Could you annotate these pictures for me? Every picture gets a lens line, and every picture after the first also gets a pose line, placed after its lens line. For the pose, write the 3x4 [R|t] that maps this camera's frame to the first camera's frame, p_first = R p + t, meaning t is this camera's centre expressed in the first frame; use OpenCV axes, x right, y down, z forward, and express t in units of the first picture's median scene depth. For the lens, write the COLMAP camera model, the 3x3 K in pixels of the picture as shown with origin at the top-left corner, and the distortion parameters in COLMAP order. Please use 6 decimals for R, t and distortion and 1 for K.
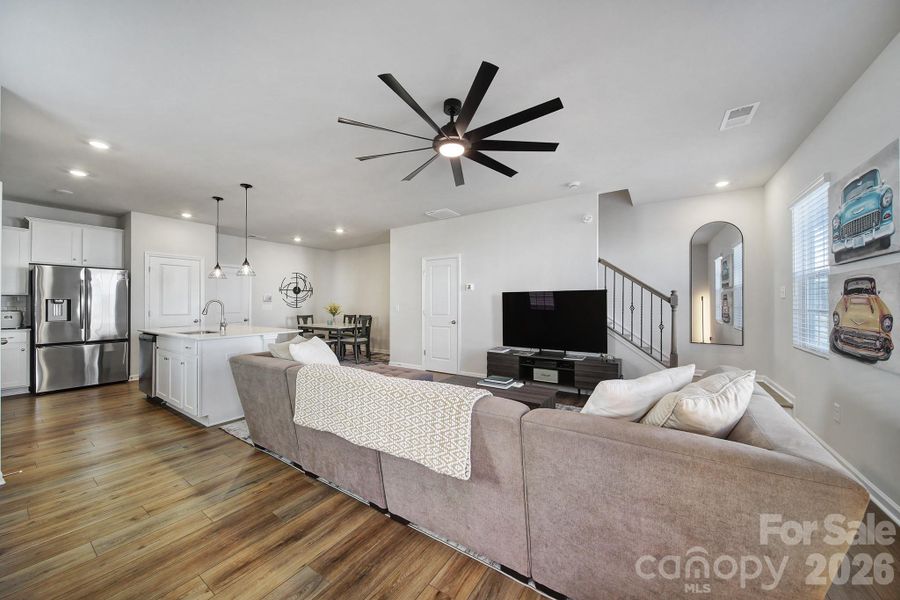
lens RADIAL K [[315.0, 0, 448.6], [0, 315.0, 304.3], [0, 0, 1]] dist [-0.007385, -0.000056]
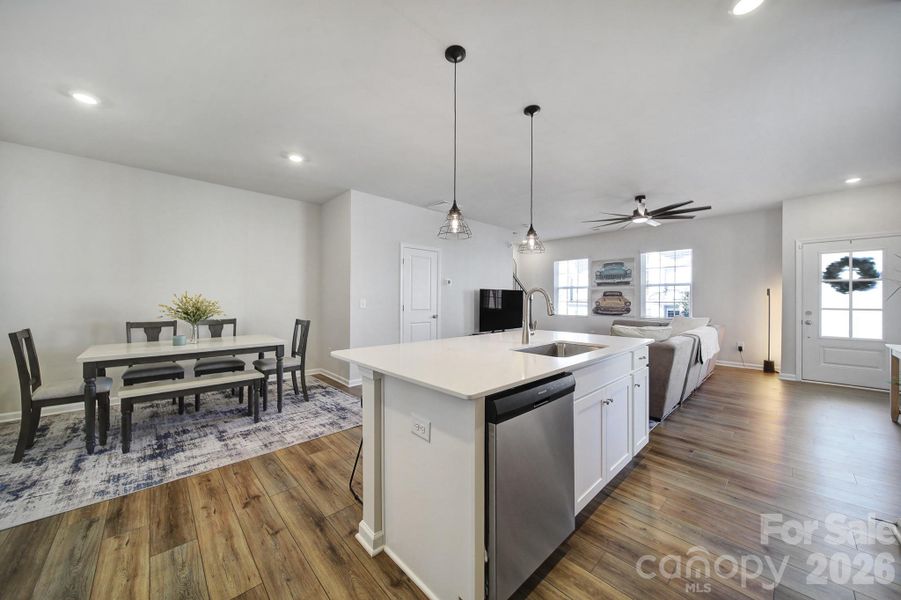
lens RADIAL K [[319.5, 0, 448.5], [0, 319.5, 298.4], [0, 0, 1]] dist [0.000188, -0.003698]
pose [[0.224873, 0.004937, 0.974376, -0.994792], [-0.001295, 0.999988, -0.004768, 0.004394], [-0.974387, -0.000190, 0.224877, 0.769589]]
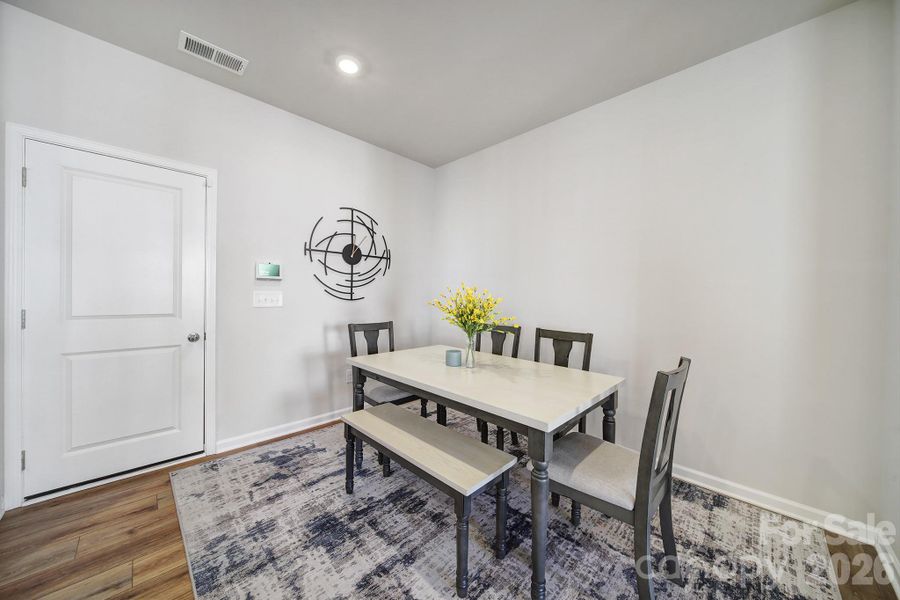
lens RADIAL K [[313.9, 0, 448.8], [0, 313.9, 296.6], [0, 0, 1]] dist [-0.001000, -0.003012]
pose [[0.981418, 0.016290, -0.191190, -0.460193], [-0.015514, 0.999864, 0.005554, 0.003908], [0.191255, -0.002485, 0.981537, 1.014916]]
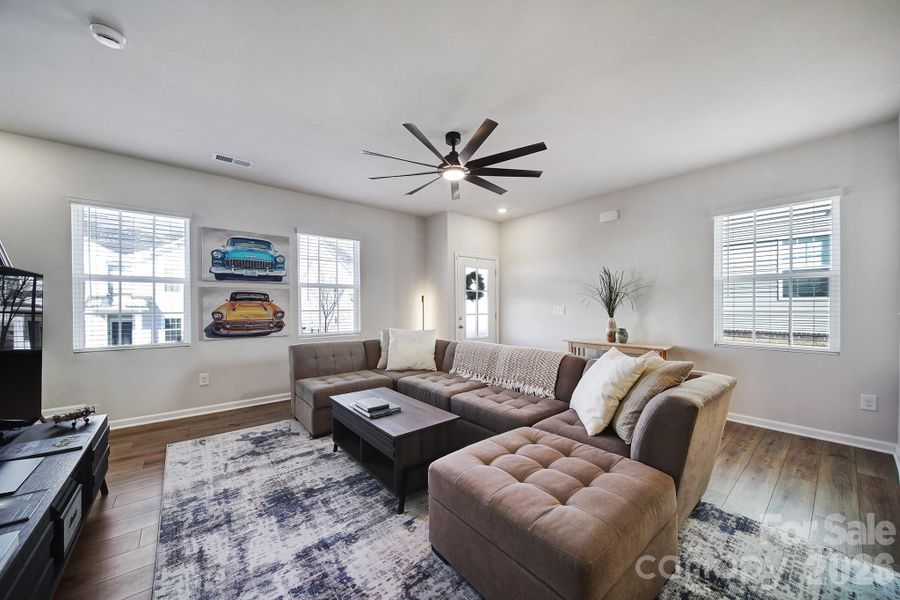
lens RADIAL K [[325.0, 0, 445.8], [0, 325.0, 306.6], [0, 0, 1]] dist [-0.005511, -0.000188]
pose [[-0.956303, 0.002473, 0.292367, -0.143264], [0.003649, 0.999987, 0.003479, -0.000992], [-0.292354, 0.004394, -0.956300, 0.976999]]
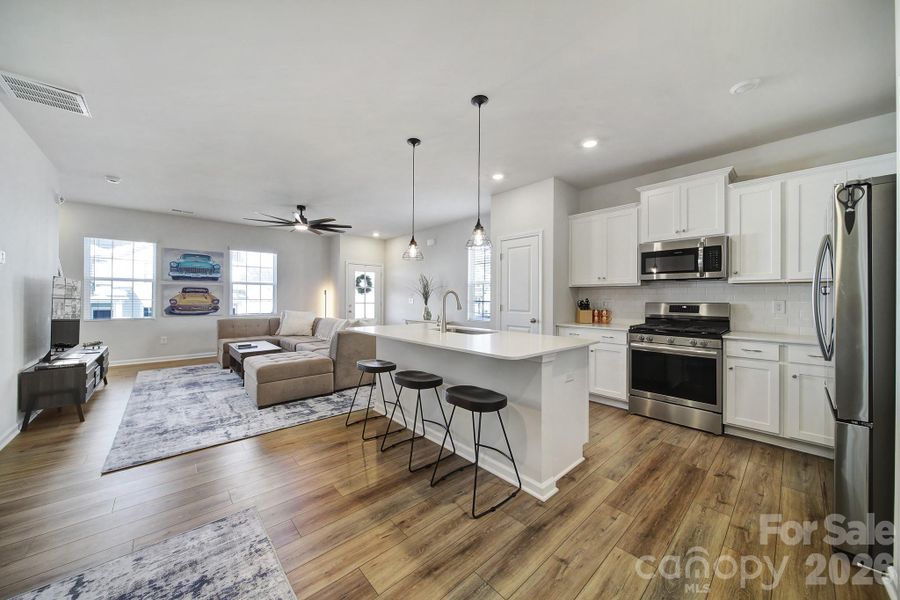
lens RADIAL K [[313.9, 0, 448.8], [0, 313.9, 296.6], [0, 0, 1]] dist [-0.001000, -0.003012]
pose [[-0.970771, -0.003609, 0.239981, -0.692375], [-0.005123, 0.999971, -0.005684, 0.002814], [-0.239953, -0.006747, -0.970761, 1.301550]]
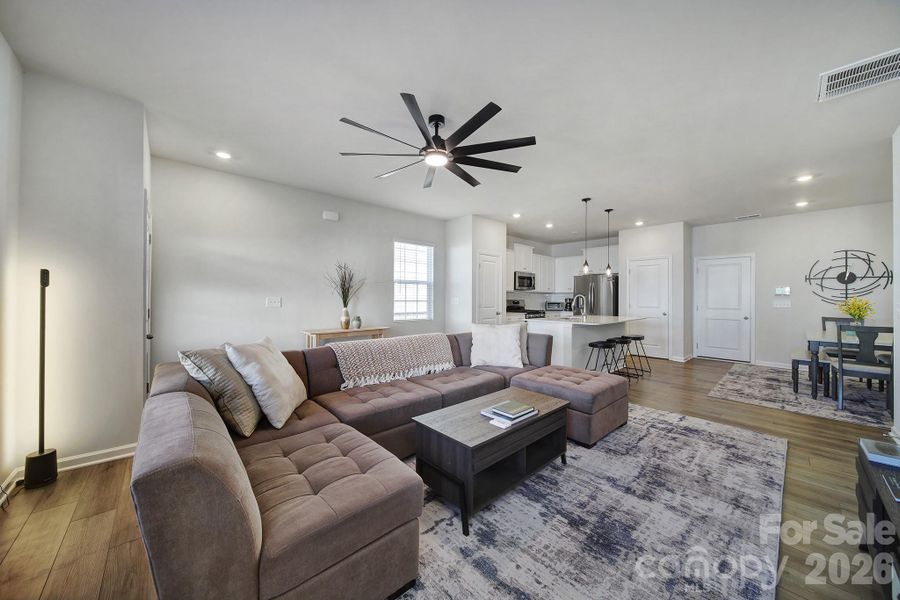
lens RADIAL K [[313.9, 0, 448.8], [0, 313.9, 296.6], [0, 0, 1]] dist [-0.001000, -0.003012]
pose [[-0.240047, -0.002149, -0.970759, 0.486676], [-0.006359, 0.999980, -0.000642, -0.002369], [0.970740, 0.006019, -0.240056, 0.588457]]
